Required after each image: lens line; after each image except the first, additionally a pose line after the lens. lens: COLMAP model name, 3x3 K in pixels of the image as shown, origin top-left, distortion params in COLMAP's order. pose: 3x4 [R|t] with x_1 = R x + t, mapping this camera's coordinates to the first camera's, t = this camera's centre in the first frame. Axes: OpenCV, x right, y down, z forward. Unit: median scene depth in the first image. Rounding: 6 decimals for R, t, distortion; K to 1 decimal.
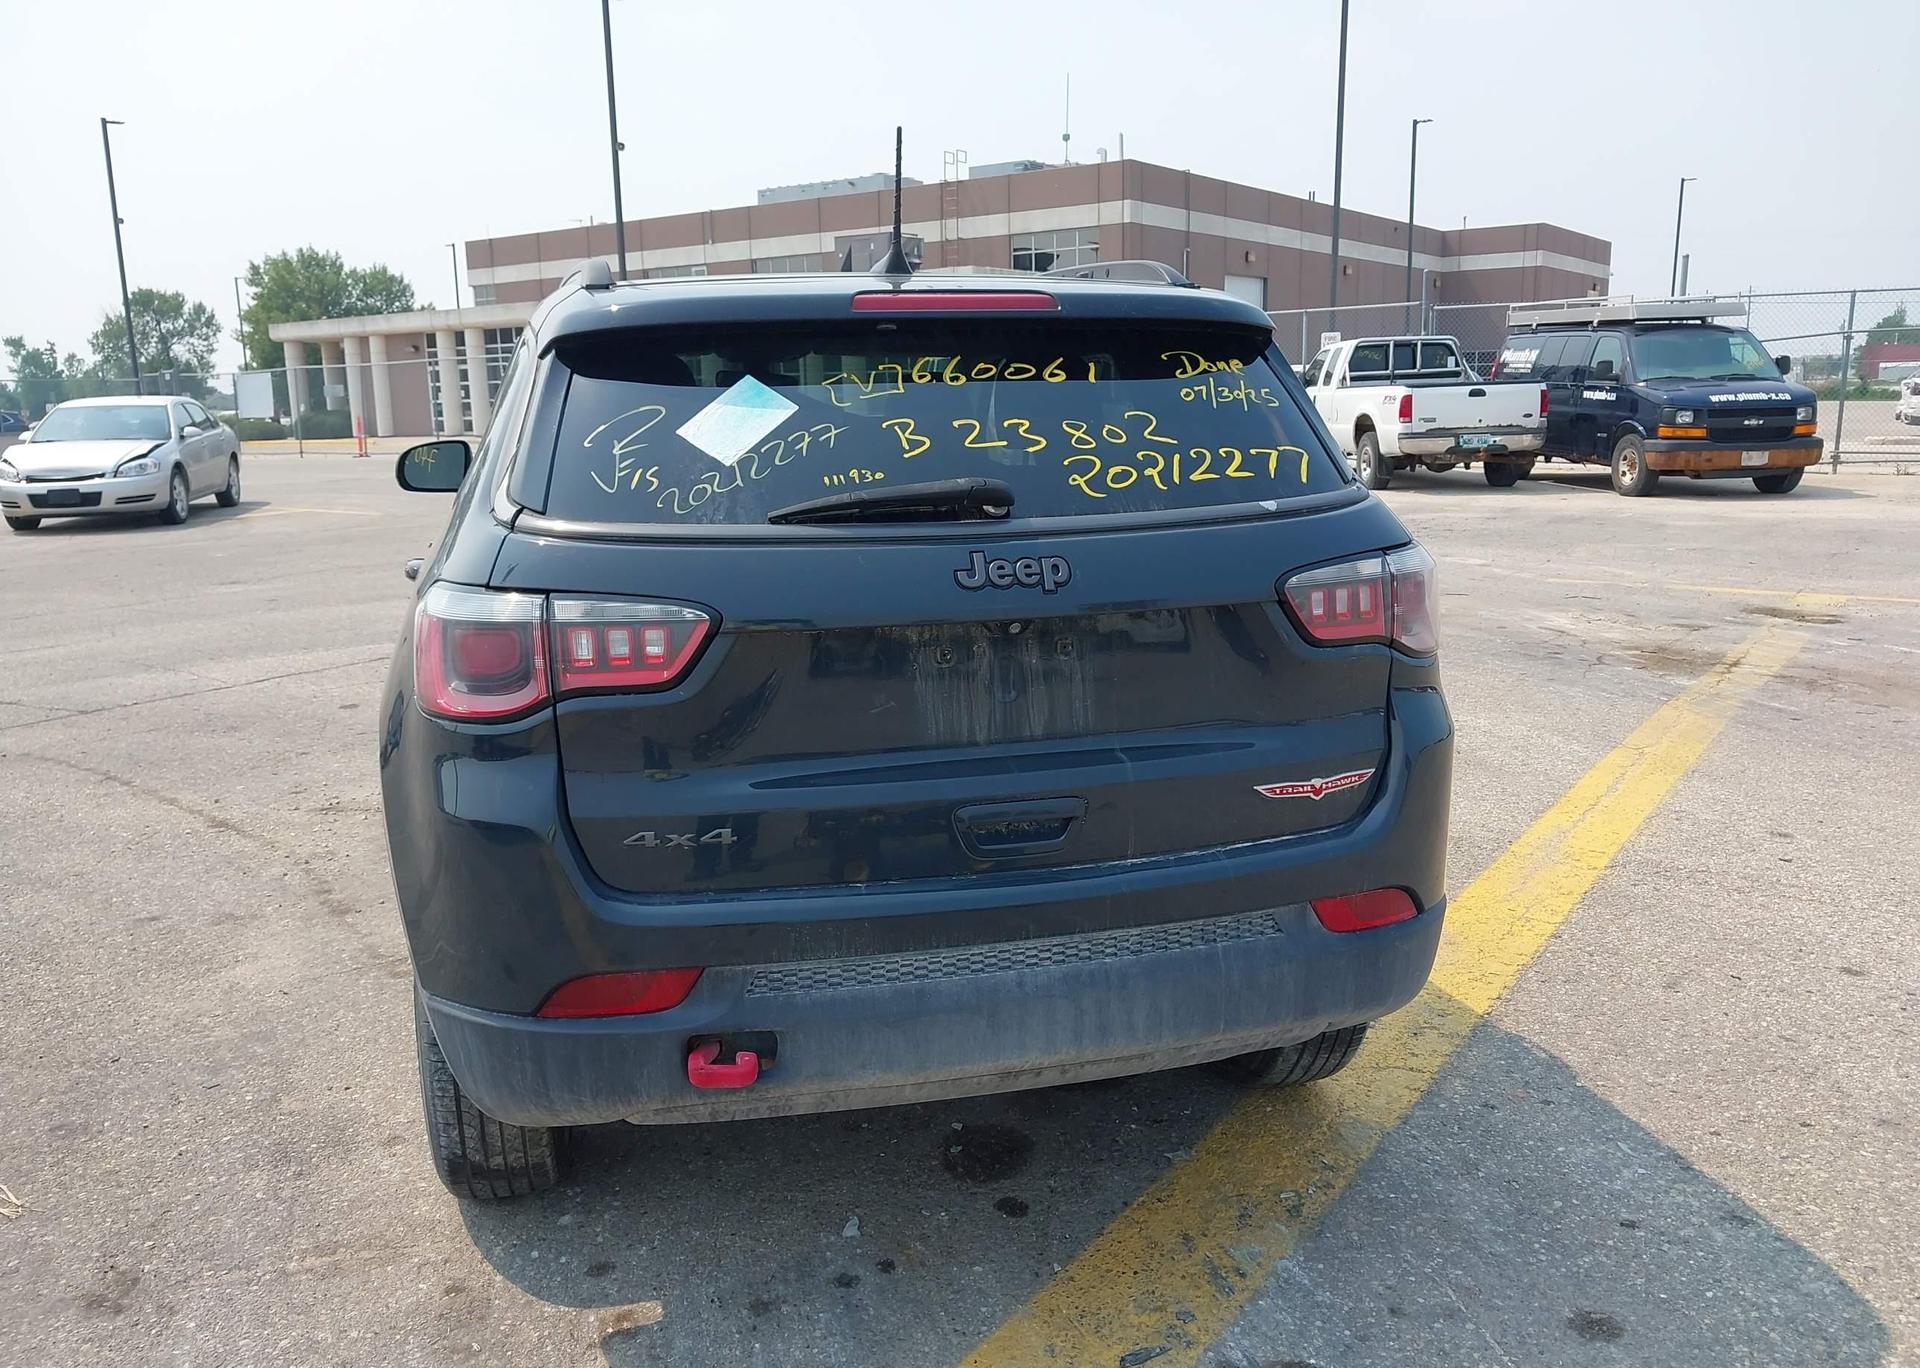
lens RADIAL K [[1508.5, 0, 950.1], [0, 1508.5, 709.0], [0, 0, 1]] dist [0.042886, -0.045967]
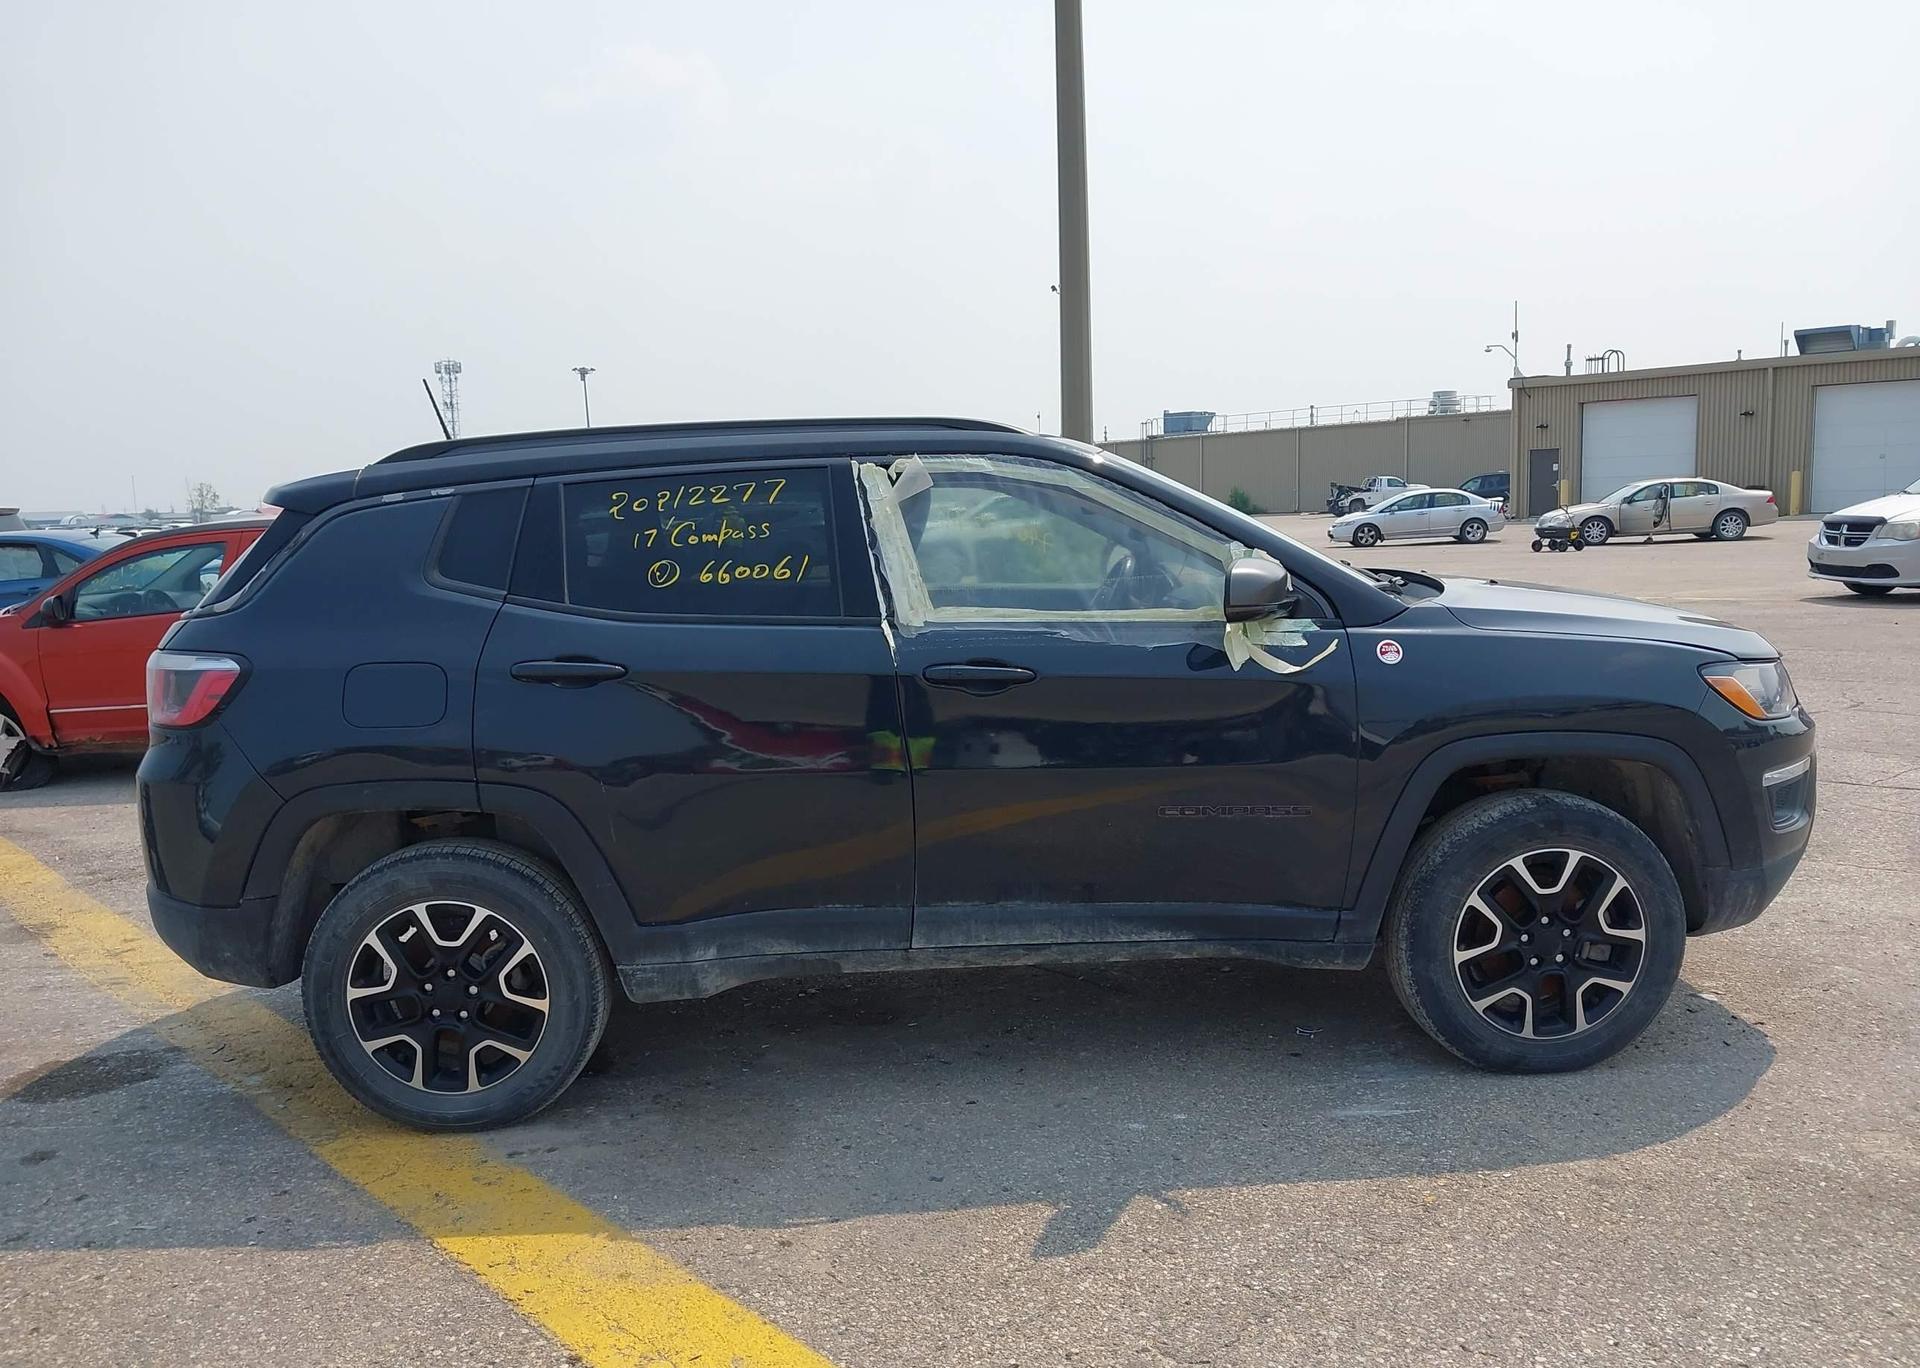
lens RADIAL K [[1508.5, 0, 954.0], [0, 1508.5, 700.1], [0, 0, 1]] dist [0.042886, -0.045967]
pose [[-0.214505, 0.159365, -0.963634, 0.068317], [-0.163555, 0.966808, 0.196297, -0.020746], [0.962932, 0.199714, -0.181320, 0.086802]]
